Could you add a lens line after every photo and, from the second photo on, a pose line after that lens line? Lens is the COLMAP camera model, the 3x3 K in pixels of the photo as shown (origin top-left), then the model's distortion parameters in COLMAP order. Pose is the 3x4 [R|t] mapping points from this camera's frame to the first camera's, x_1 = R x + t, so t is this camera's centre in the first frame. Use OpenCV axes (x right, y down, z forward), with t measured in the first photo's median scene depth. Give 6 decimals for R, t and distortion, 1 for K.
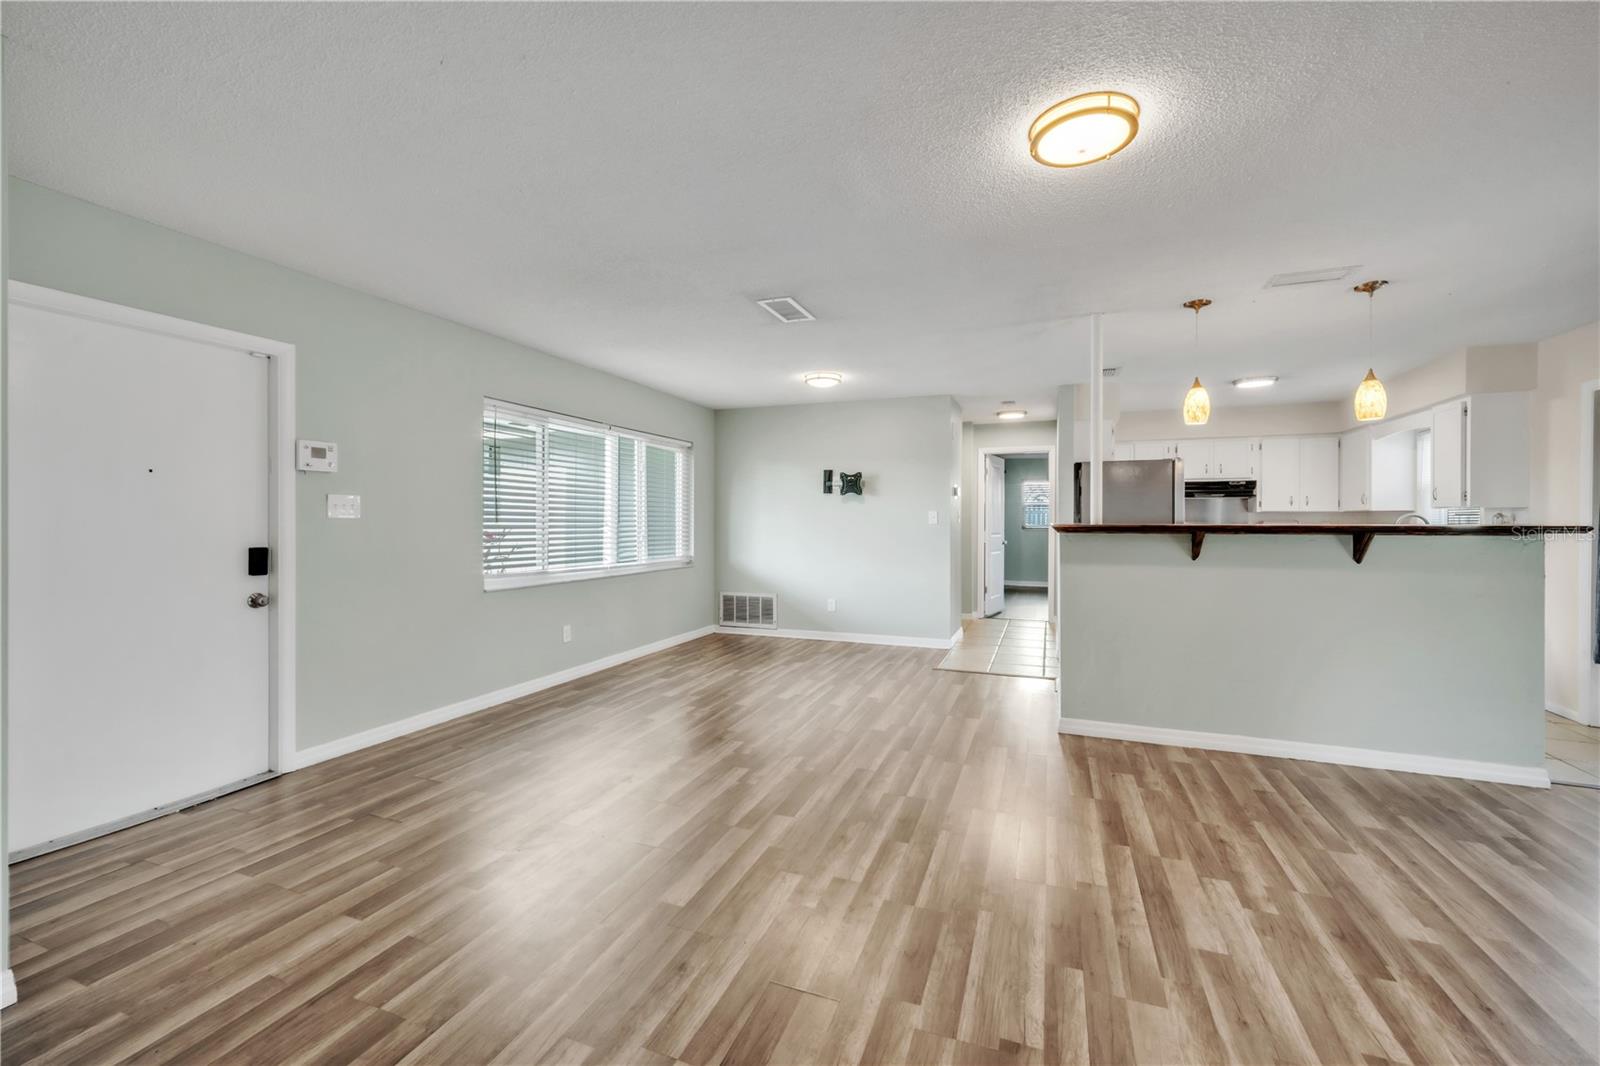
lens RADIAL K [[656.1, 0, 793.0], [0, 656.1, 523.1], [0, 0, 1]] dist [-0.000805, 0.000140]
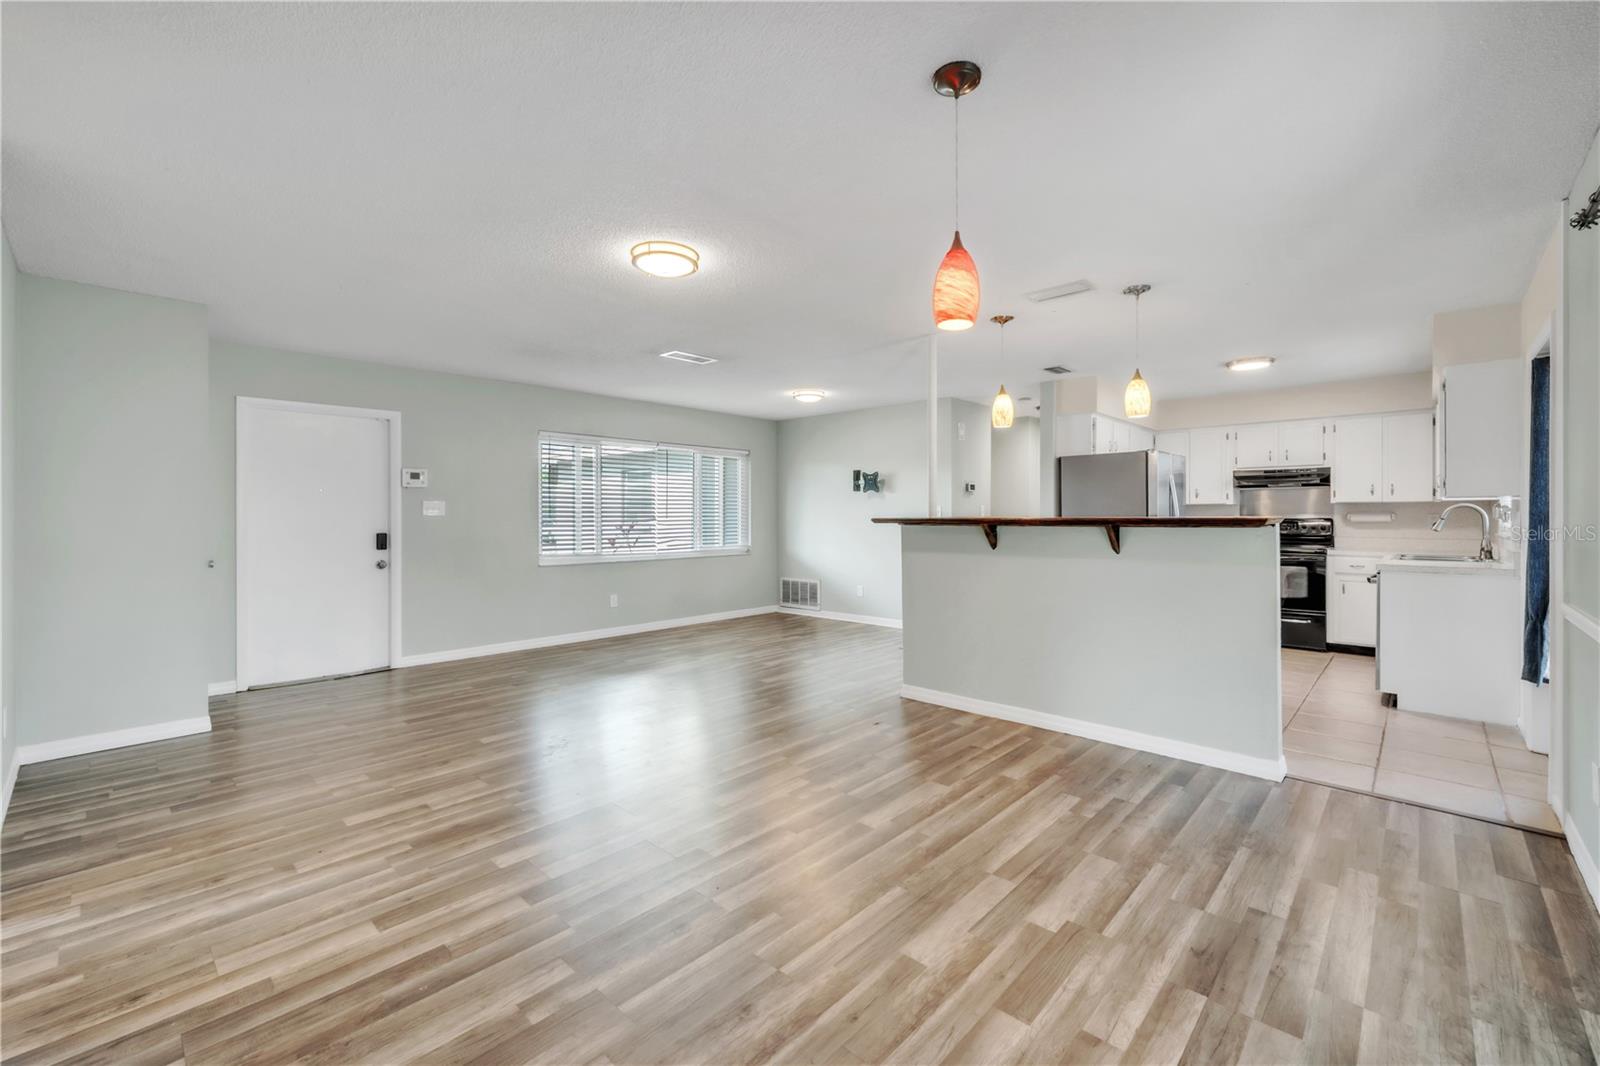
lens RADIAL K [[670.2, 0, 800.6], [0, 670.2, 515.9], [0, 0, 1]] dist [-0.001129, -0.000509]
pose [[0.928433, -0.004976, -0.371466, 0.807043], [0.003494, 0.999983, -0.004662, 0.003934], [0.371483, 0.003030, 0.928435, -0.200650]]
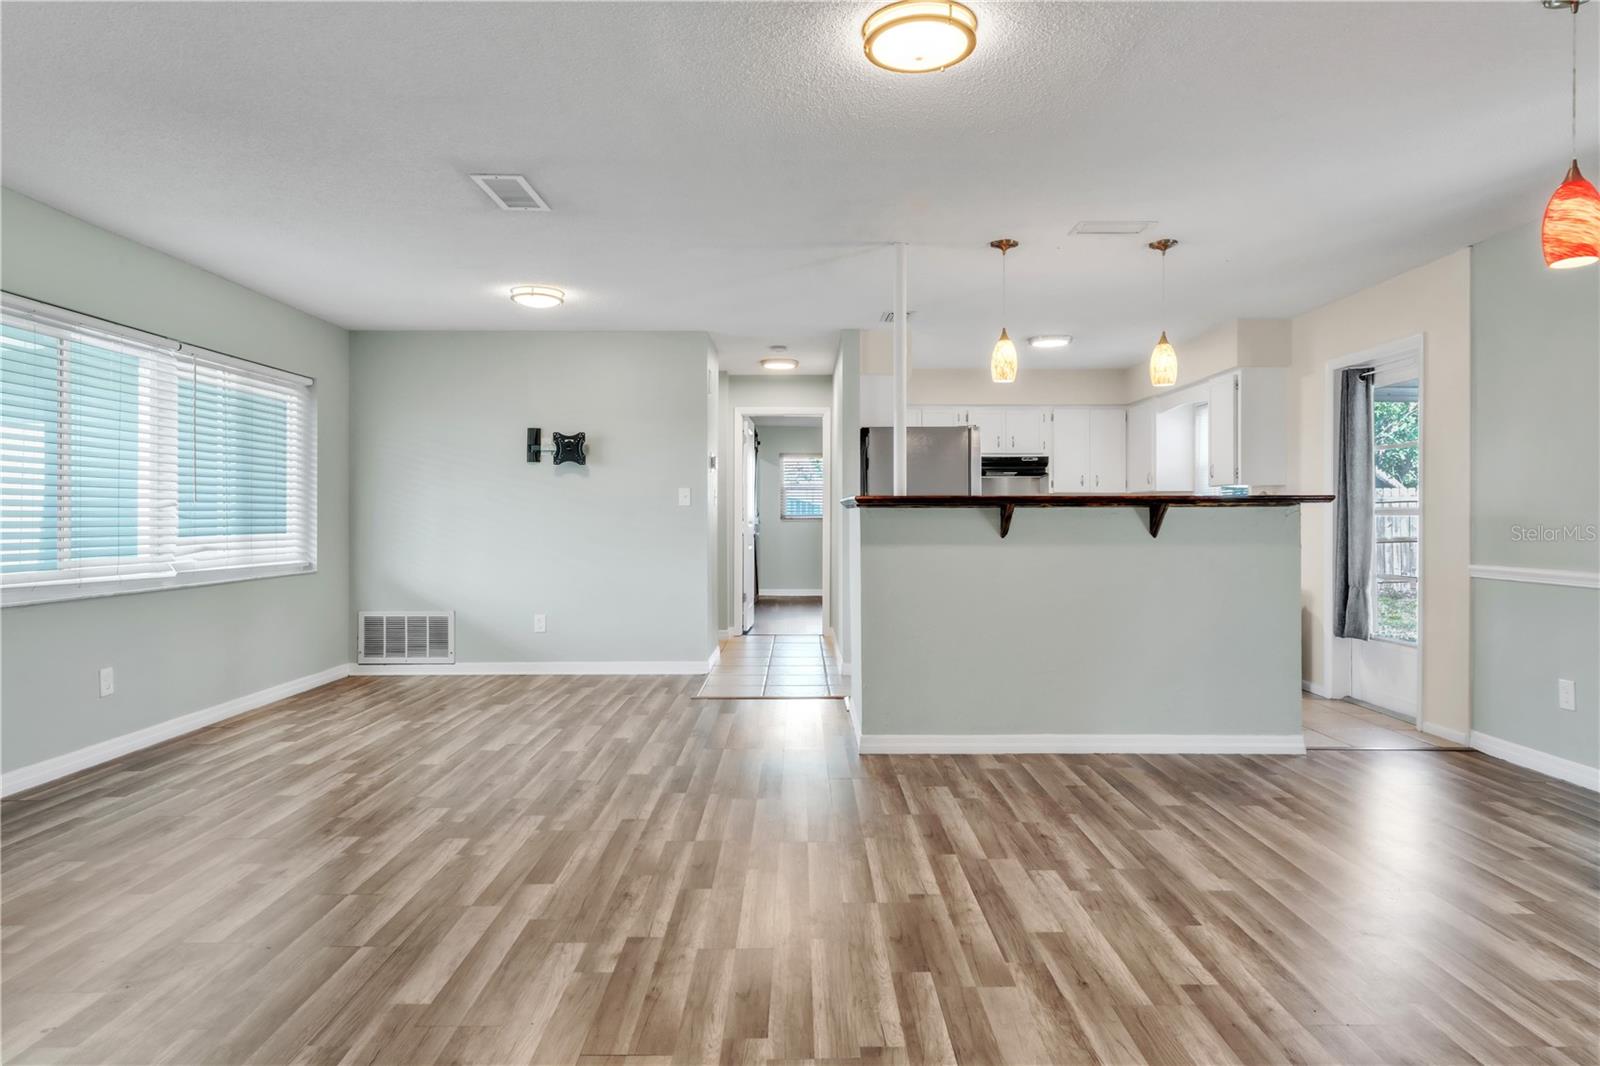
lens RADIAL K [[951.1, 0, 804.3], [0, 951.1, 516.5], [0, 0, 1]] dist [-0.002655, 0.002340]
pose [[0.928965, -0.002547, 0.370159, -0.110931], [0.004133, 0.999985, -0.003493, 0.034822], [-0.370144, 0.004775, 0.928962, -0.082822]]
